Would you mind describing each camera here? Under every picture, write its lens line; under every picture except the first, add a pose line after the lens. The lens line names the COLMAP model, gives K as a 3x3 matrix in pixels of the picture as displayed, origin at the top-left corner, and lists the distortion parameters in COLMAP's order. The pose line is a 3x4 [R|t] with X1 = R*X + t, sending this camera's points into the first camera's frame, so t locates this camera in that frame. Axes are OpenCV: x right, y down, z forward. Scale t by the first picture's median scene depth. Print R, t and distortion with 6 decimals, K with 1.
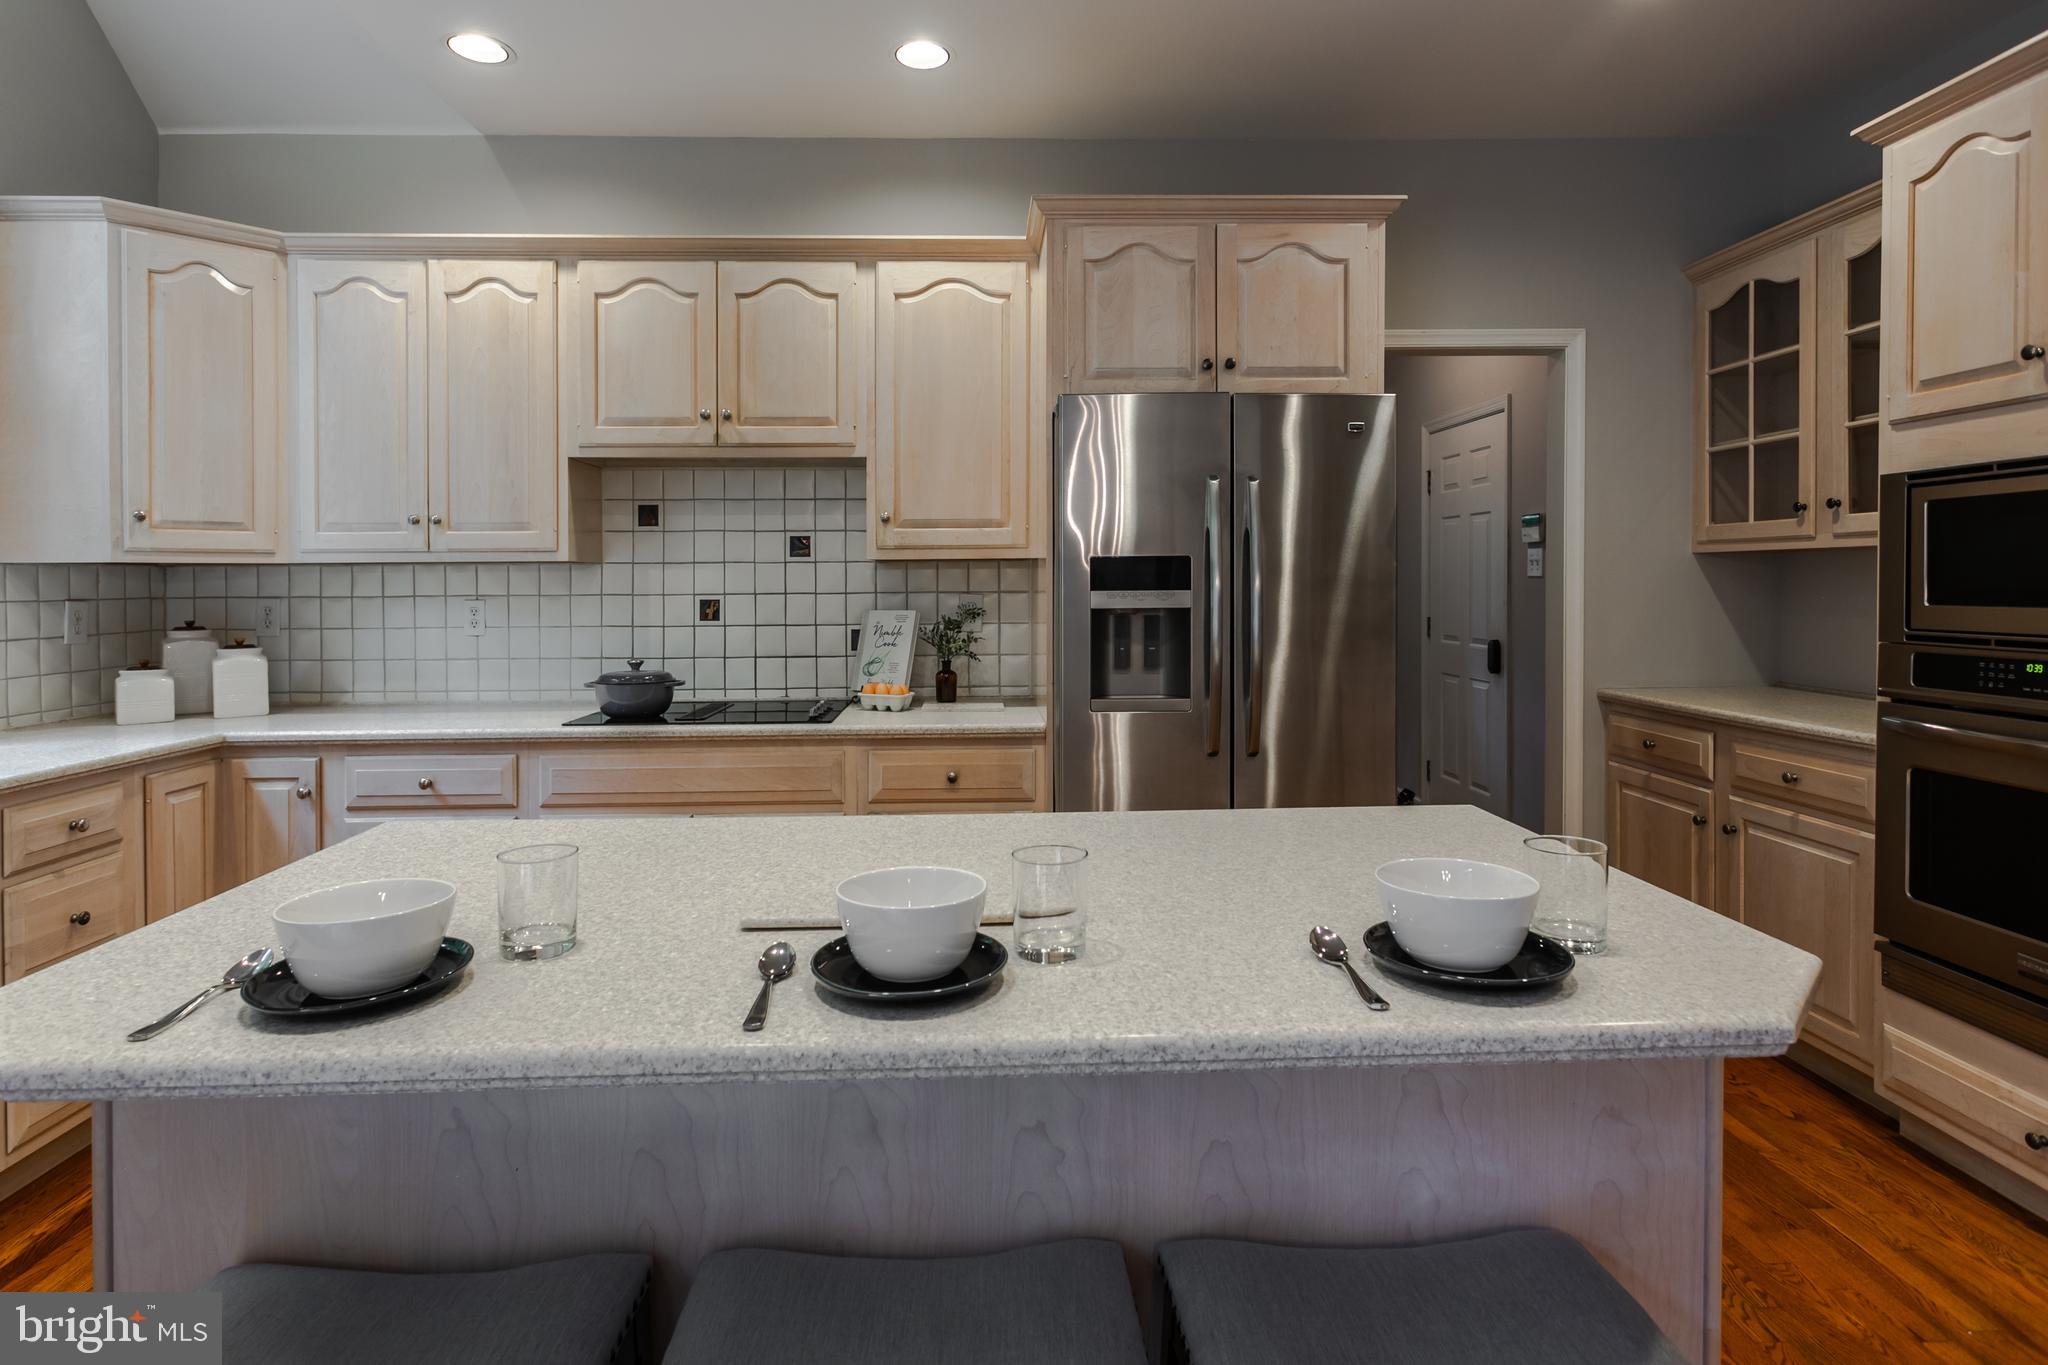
lens RADIAL K [[1077.8, 0, 1016.9], [0, 1077.8, 595.6], [0, 0, 1]] dist [0.000449, 0.001114]
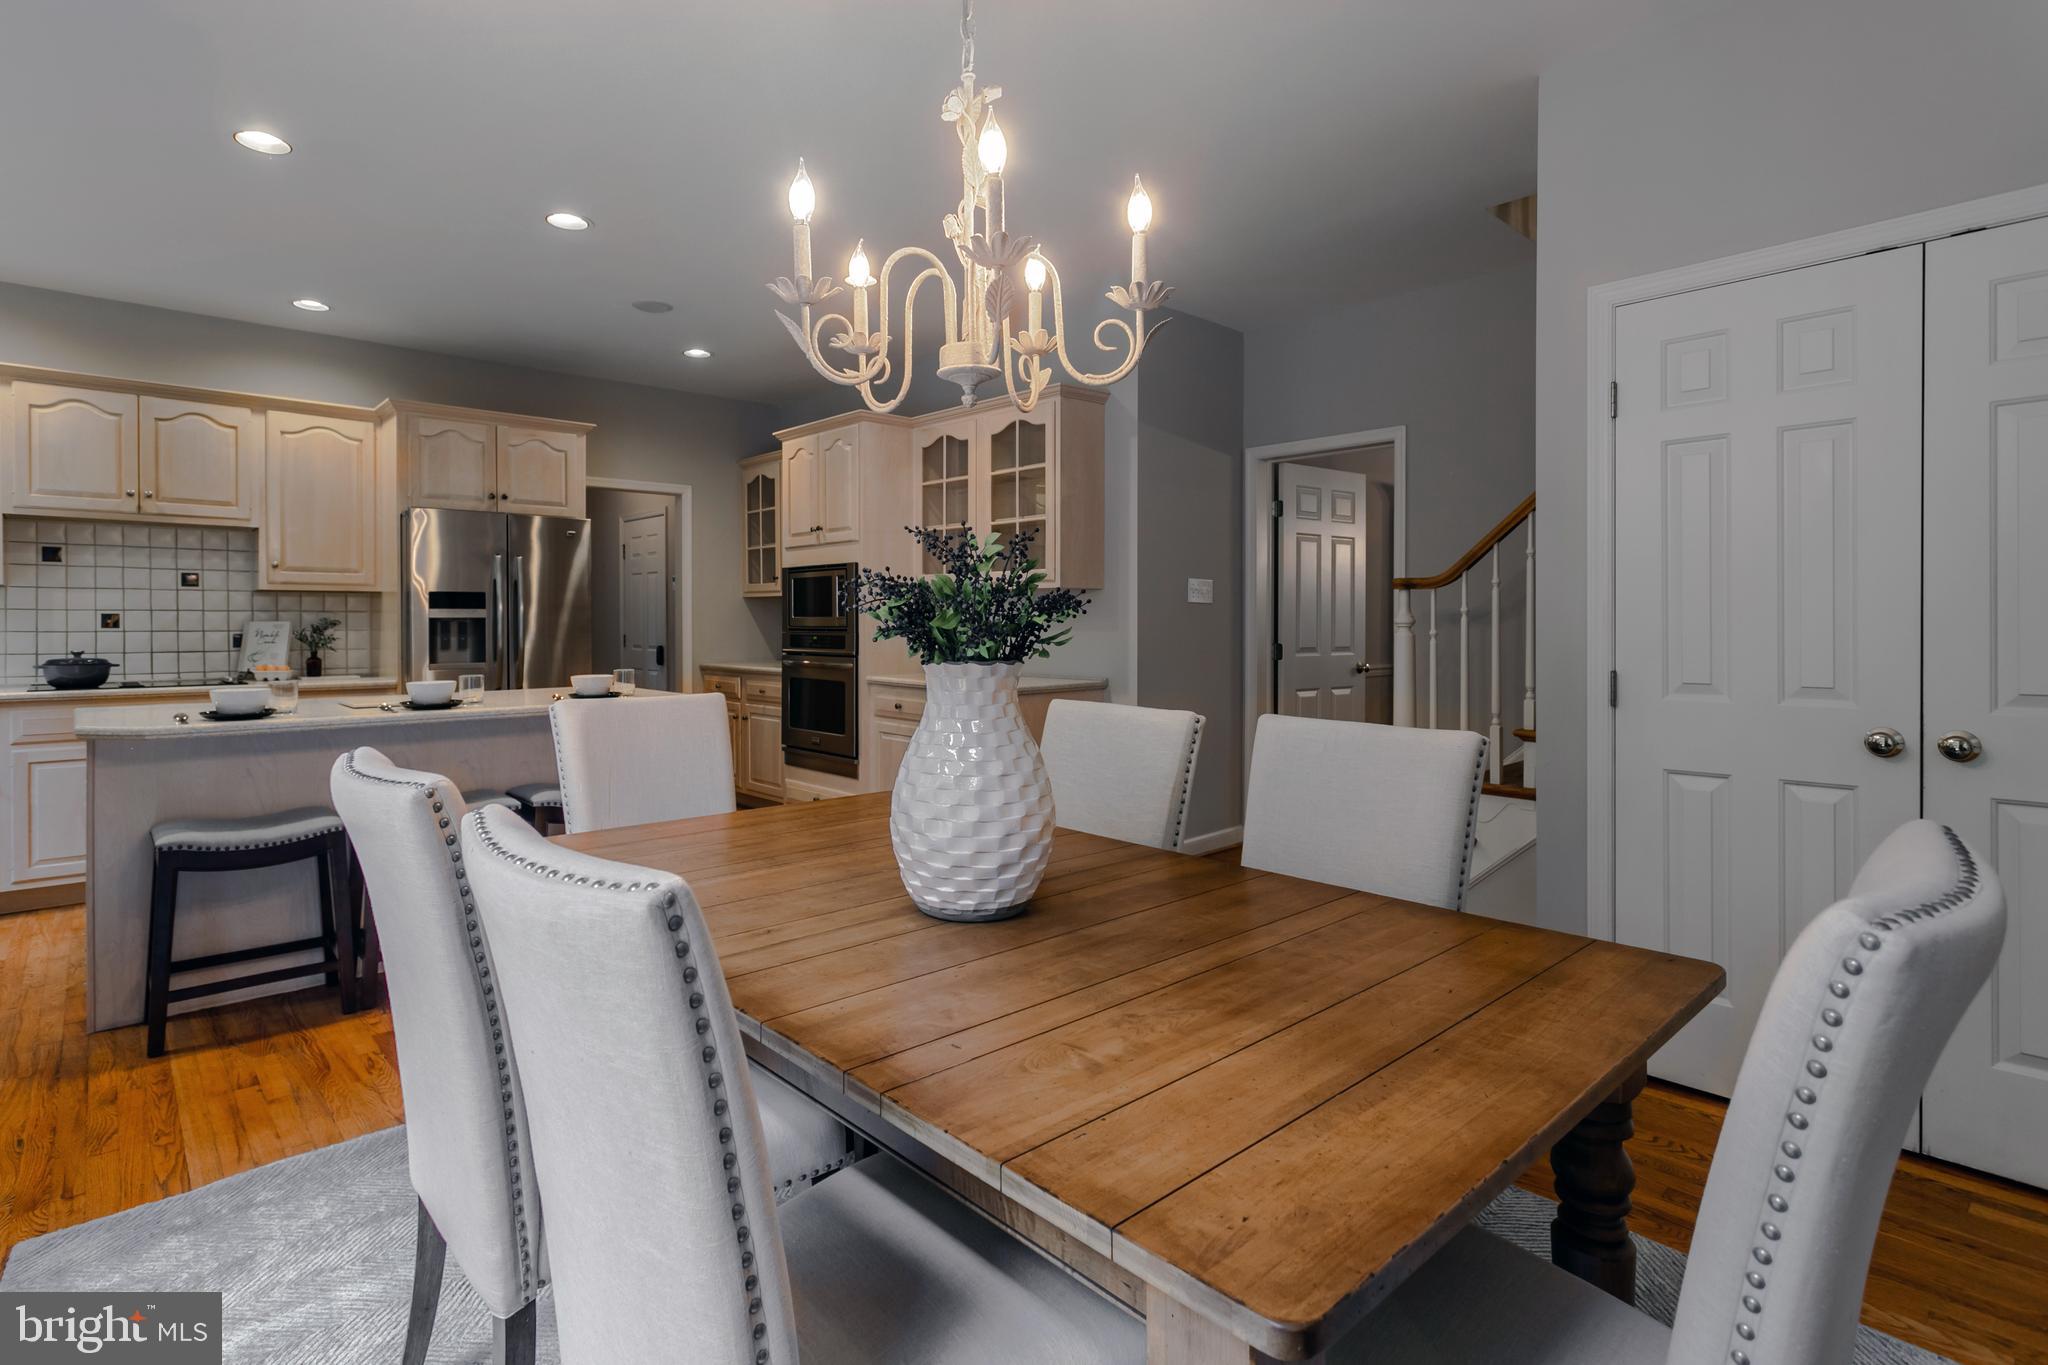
lens RADIAL K [[985.9, 0, 1024.0], [0, 985.9, 635.8], [0, 0, 1]] dist [0.001444, 0.000048]
pose [[0.750810, -0.003164, 0.660511, -0.262466], [0.003138, 0.999994, 0.001224, 0.039718], [-0.660511, 0.001153, 0.750816, -0.918867]]
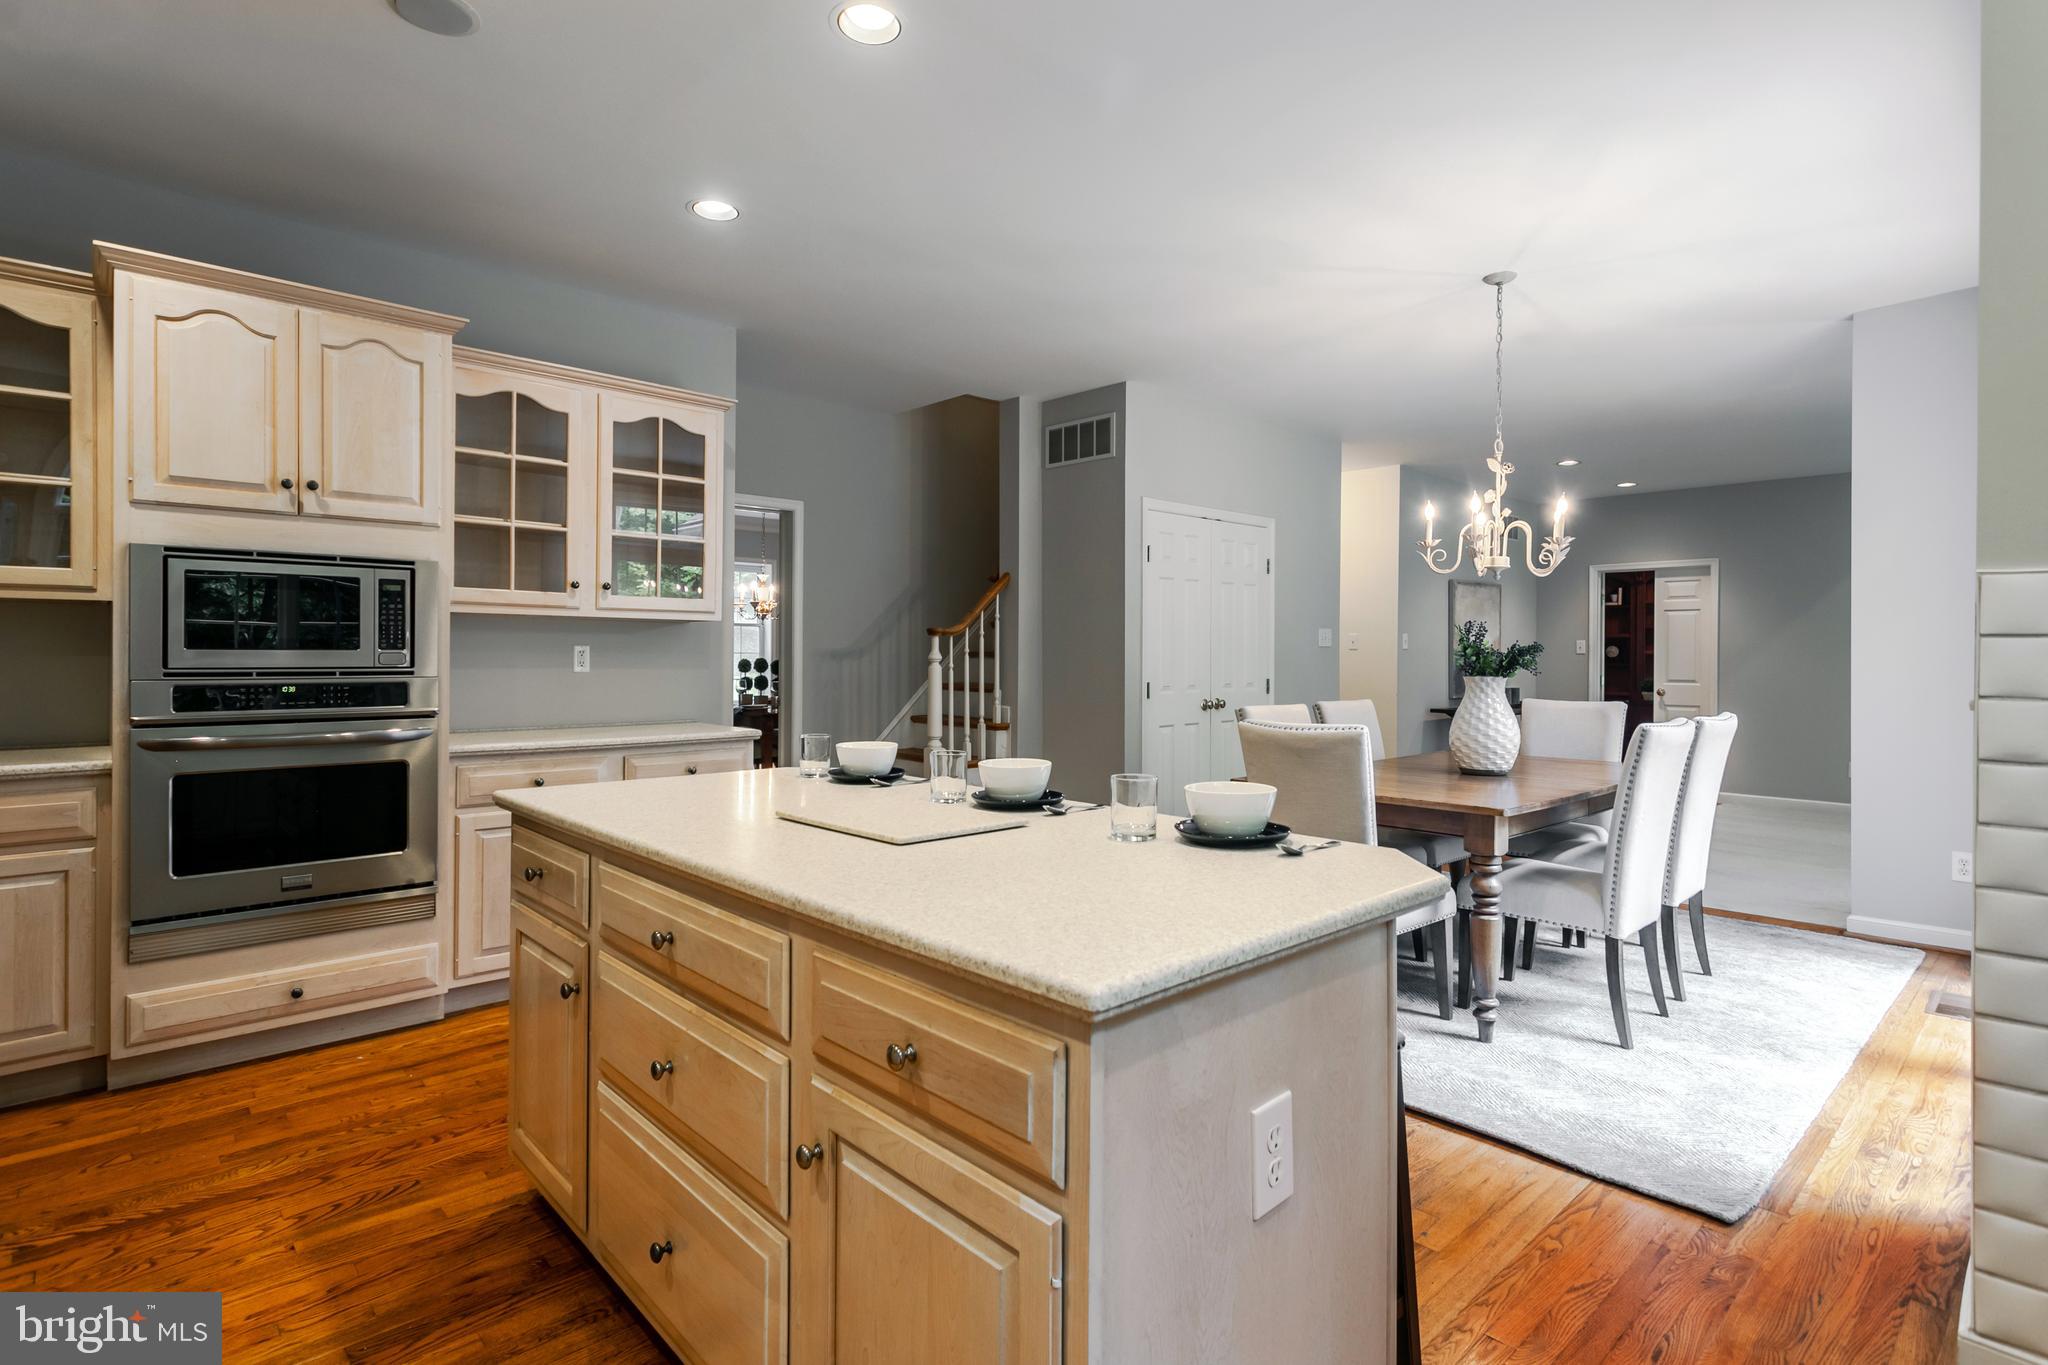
lens RADIAL K [[993.6, 0, 994.3], [0, 993.6, 649.4], [0, 0, 1]] dist [0.019521, 0.000077]
pose [[-0.639593, 0.004341, 0.768702, -0.539710], [0.006593, 0.999978, -0.000161, 0.011763], [-0.768686, 0.004965, -0.639607, 0.766665]]
